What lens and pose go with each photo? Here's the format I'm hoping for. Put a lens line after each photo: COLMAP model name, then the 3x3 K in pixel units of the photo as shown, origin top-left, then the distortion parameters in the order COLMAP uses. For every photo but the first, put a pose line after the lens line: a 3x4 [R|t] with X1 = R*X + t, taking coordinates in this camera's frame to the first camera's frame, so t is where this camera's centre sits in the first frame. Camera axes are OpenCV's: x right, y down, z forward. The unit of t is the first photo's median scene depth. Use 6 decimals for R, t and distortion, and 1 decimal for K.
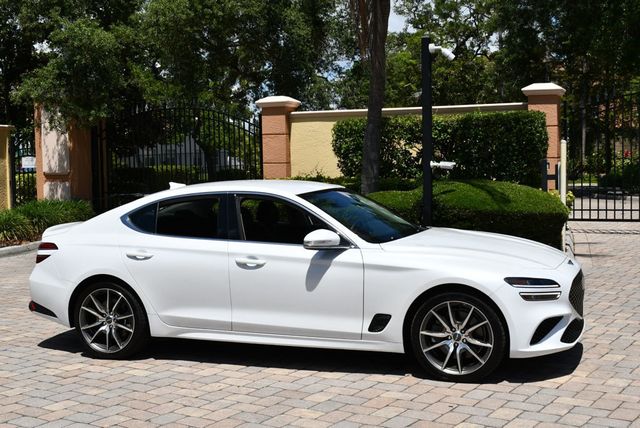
lens RADIAL K [[903.9, 0, 389.8], [0, 903.9, 245.4], [0, 0, 1]] dist [0.003564, 0.000000]
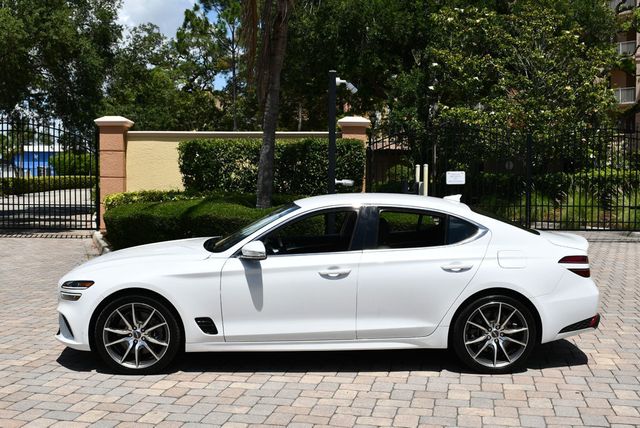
lens RADIAL K [[734.2, 0, 295.7], [0, 734.2, 225.7], [0, 0, 1]] dist [-0.019855, 0.000000]
pose [[0.933195, -0.000697, 0.359369, -0.339561], [0.011942, 0.999506, -0.029070, -0.006720], [-0.359171, 0.031420, 0.932743, 0.144708]]
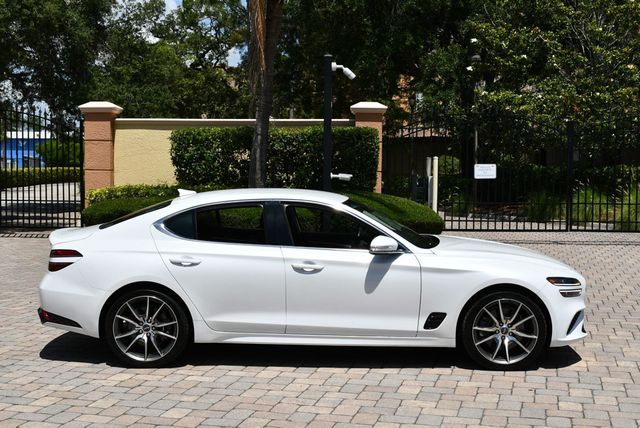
lens RADIAL K [[903.9, 0, 312.9], [0, 903.9, 248.3], [0, 0, 1]] dist [0.003564, 0.000000]
pose [[0.946402, -0.003368, 0.322973, -0.318816], [0.006055, 0.999955, -0.007313, 0.002834], [-0.322934, 0.008876, 0.946380, 0.003675]]
